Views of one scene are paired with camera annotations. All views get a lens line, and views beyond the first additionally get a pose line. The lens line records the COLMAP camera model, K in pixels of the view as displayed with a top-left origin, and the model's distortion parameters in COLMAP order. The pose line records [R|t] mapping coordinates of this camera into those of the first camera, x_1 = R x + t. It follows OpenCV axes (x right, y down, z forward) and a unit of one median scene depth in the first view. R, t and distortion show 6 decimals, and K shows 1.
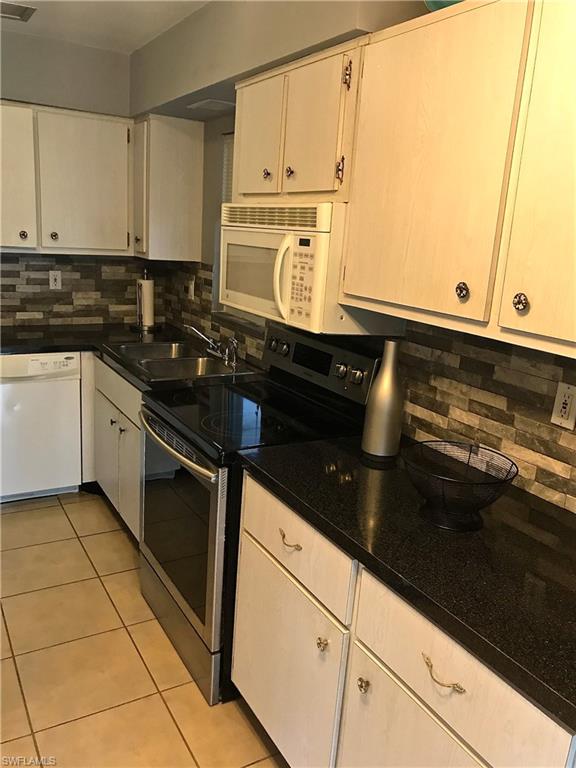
lens RADIAL K [[636.5, 0, 286.4], [0, 636.5, 385.3], [0, 0, 1]] dist [0.041379, -0.052916]
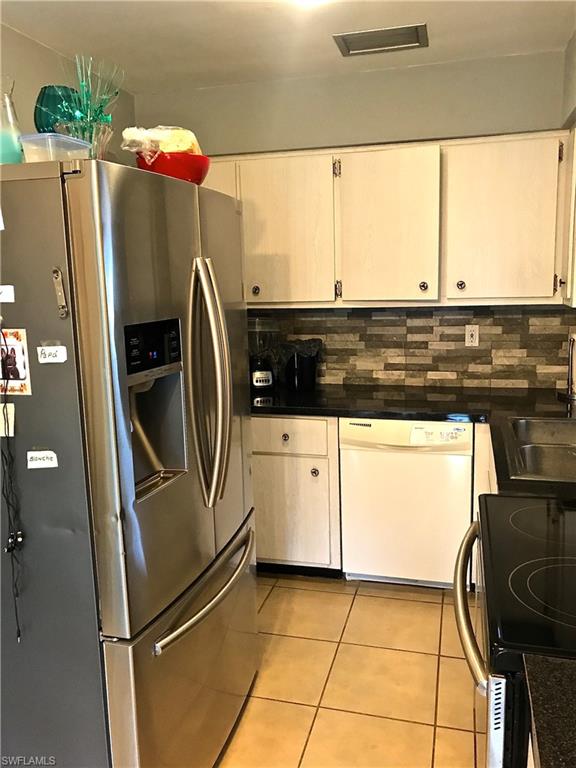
lens RADIAL K [[636.5, 0, 289.5], [0, 636.5, 382.2], [0, 0, 1]] dist [0.041379, -0.052916]
pose [[0.706102, 0.044781, -0.706693, 0.076721], [-0.105233, 0.993552, -0.042186, -0.039912], [0.700247, 0.104155, 0.706261, 0.225457]]
